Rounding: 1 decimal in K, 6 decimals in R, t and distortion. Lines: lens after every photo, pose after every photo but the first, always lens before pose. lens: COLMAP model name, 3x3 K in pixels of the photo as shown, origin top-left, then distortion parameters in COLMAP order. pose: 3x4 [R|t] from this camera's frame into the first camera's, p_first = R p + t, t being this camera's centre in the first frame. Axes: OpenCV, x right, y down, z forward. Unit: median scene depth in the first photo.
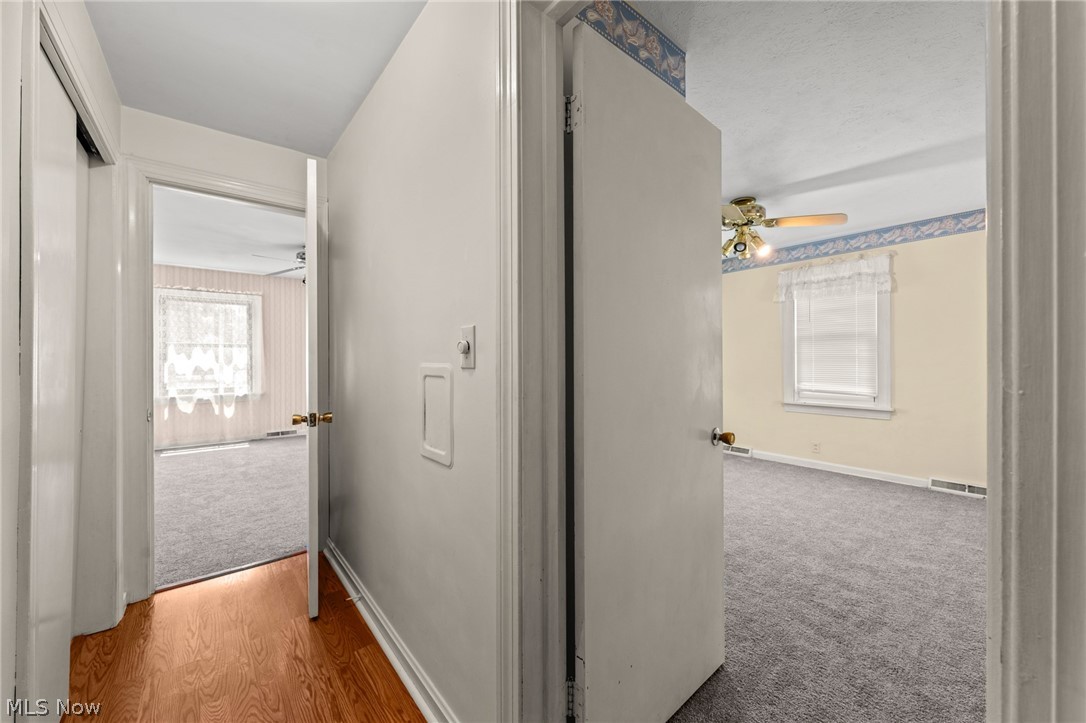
lens RADIAL K [[410.5, 0, 537.9], [0, 410.5, 357.9], [0, 0, 1]] dist [0.000167, 0.000143]
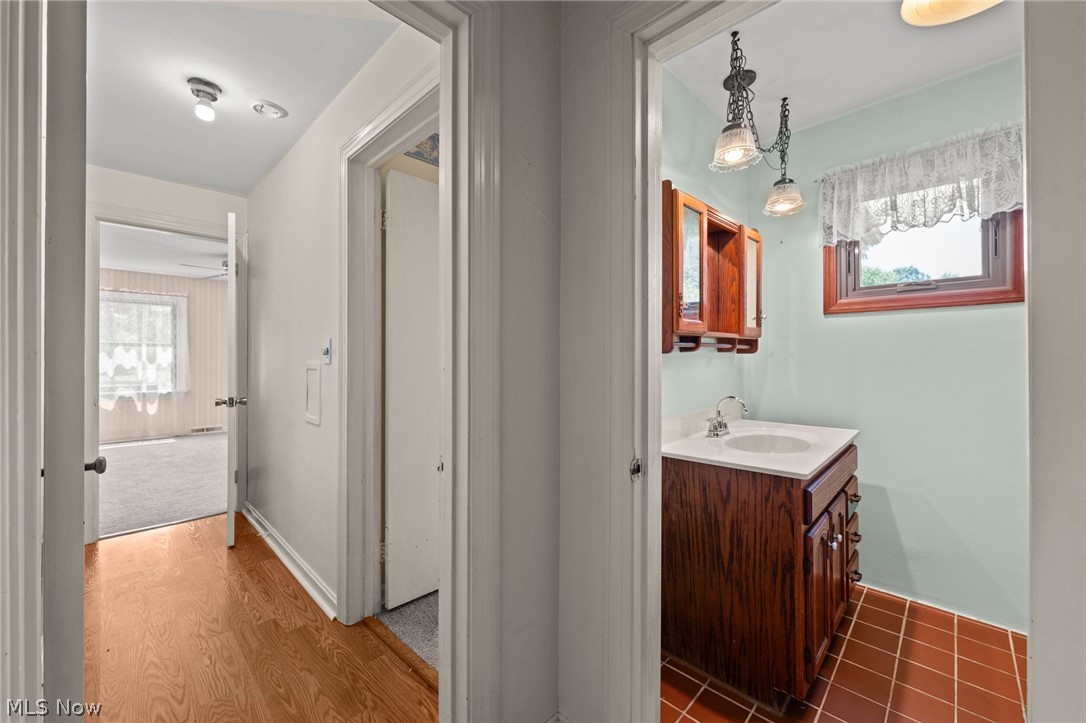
lens RADIAL K [[428.1, 0, 543.0], [0, 428.1, 361.5], [0, 0, 1]] dist [-0.000494, 0.000001]
pose [[0.994227, 0.008510, 0.106961, 0.222552], [-0.008806, 0.999959, 0.002294, 0.001708], [-0.106937, -0.003222, 0.994261, -0.355075]]
